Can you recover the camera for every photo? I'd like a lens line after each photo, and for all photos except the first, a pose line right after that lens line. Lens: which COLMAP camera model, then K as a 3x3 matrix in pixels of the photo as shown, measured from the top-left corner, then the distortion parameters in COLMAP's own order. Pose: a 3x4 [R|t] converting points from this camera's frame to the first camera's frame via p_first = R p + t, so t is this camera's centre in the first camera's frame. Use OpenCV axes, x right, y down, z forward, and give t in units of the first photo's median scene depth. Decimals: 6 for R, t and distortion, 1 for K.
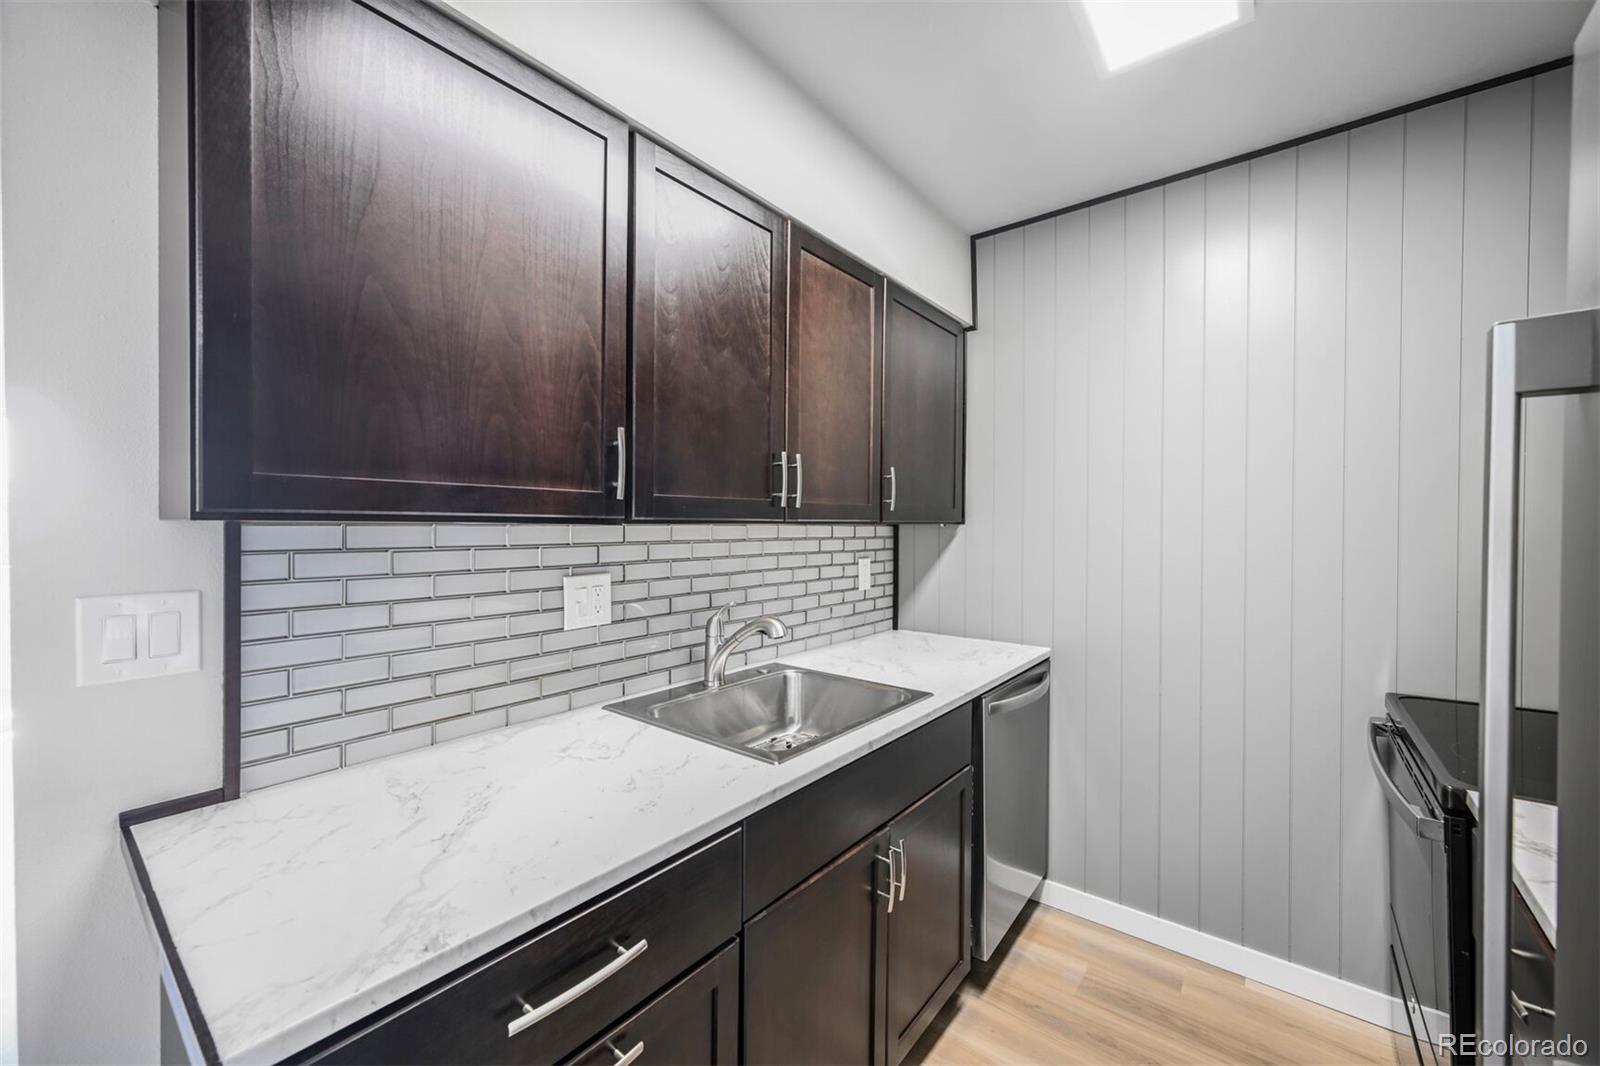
lens RADIAL K [[630.8, 0, 800.7], [0, 630.8, 533.1], [0, 0, 1]] dist [0.002358, 0.000047]
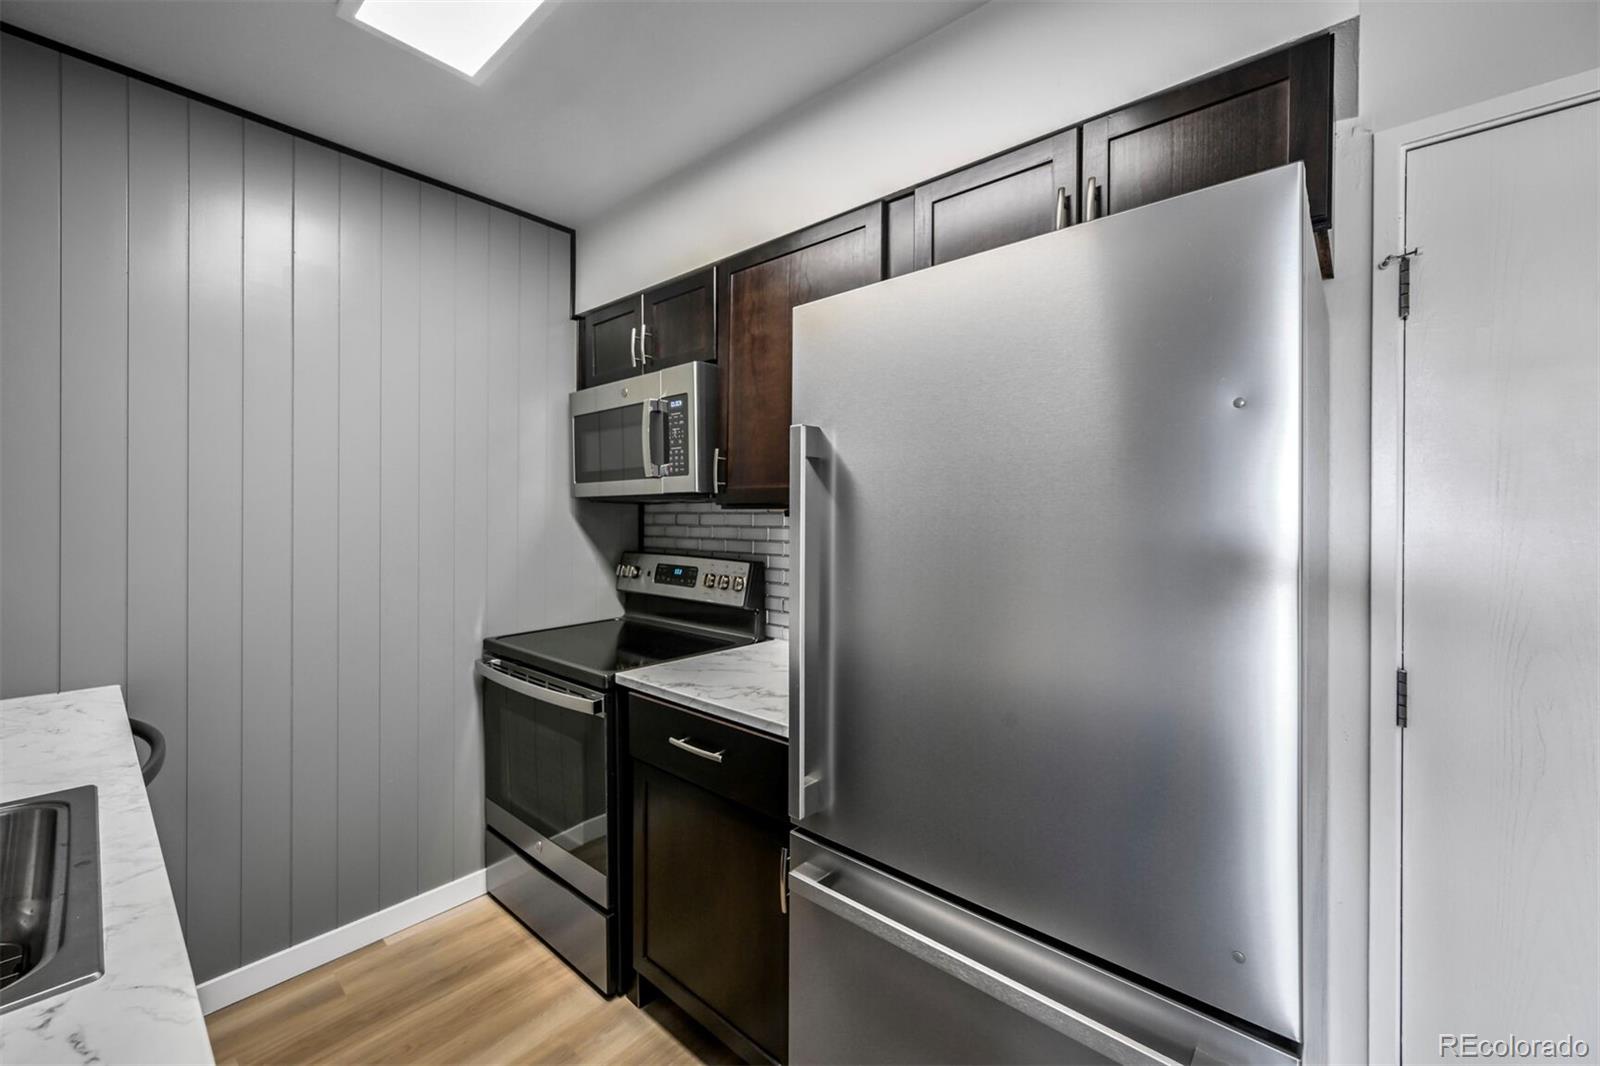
lens RADIAL K [[630.8, 0, 803.0], [0, 630.8, 516.6], [0, 0, 1]] dist [0.002358, 0.000047]
pose [[0.055555, -0.008383, 0.998420, -0.329659], [0.010227, 0.999917, 0.007827, -0.002841], [-0.998403, 0.009776, 0.055636, 0.253278]]
